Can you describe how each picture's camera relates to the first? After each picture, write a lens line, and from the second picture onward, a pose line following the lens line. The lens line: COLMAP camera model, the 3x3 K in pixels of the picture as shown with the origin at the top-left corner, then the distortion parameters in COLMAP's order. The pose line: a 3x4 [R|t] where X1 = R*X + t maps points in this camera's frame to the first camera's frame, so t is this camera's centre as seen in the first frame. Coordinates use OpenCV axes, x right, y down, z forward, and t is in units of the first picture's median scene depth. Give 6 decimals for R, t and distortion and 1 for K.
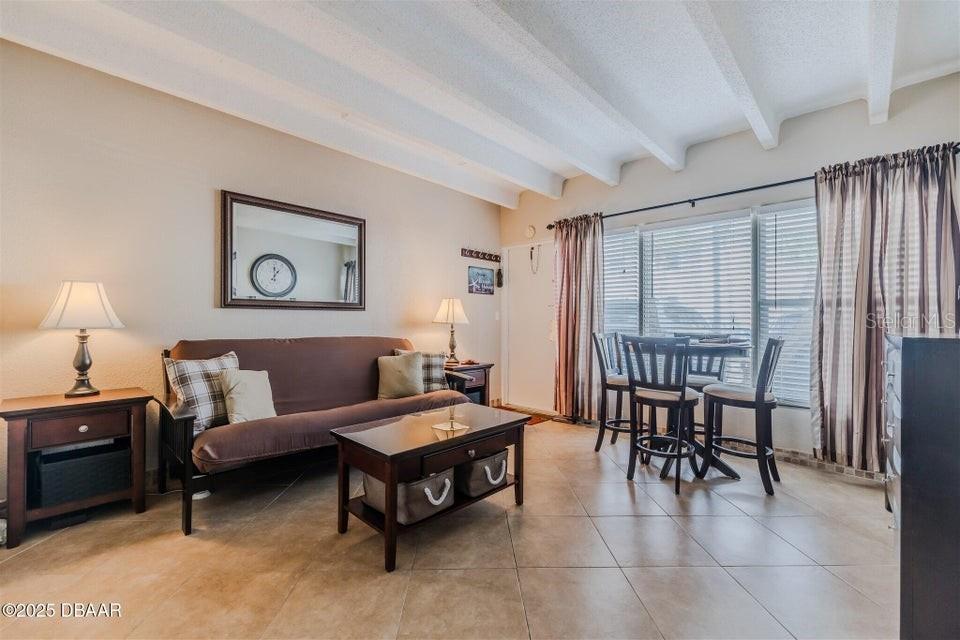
lens RADIAL K [[401.5, 0, 484.7], [0, 401.5, 321.9], [0, 0, 1]] dist [0.008134, -0.000932]
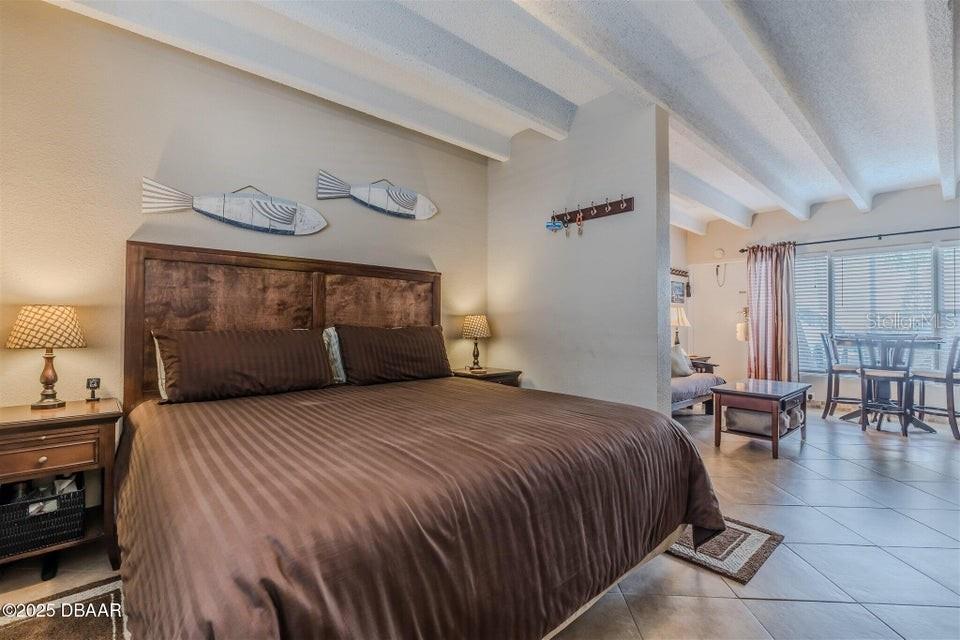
lens RADIAL K [[418.5, 0, 480.3], [0, 418.5, 315.4], [0, 0, 1]] dist [-0.007613, -0.000108]
pose [[0.995694, -0.001342, -0.092691, -0.715741], [-0.000396, 0.999824, -0.018733, -0.005080], [0.092700, 0.018689, 0.995519, -0.528679]]
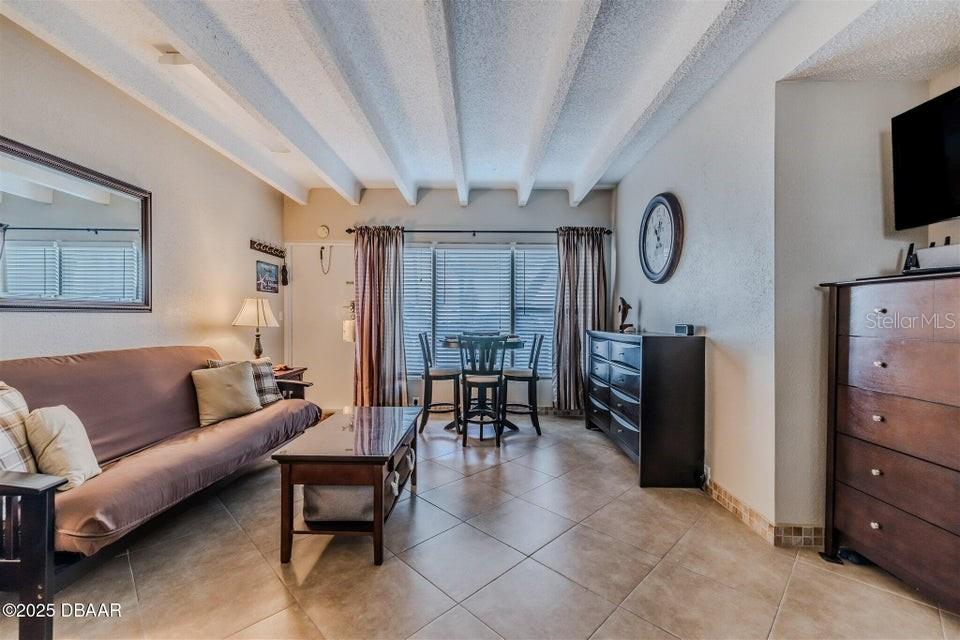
lens RADIAL K [[401.5, 0, 474.0], [0, 401.5, 323.3], [0, 0, 1]] dist [0.008134, -0.000932]
pose [[0.738219, -0.011140, 0.674469, -0.391656], [-0.002979, 0.999800, 0.019775, -0.026269], [-0.674555, -0.016607, 0.738038, 0.020849]]
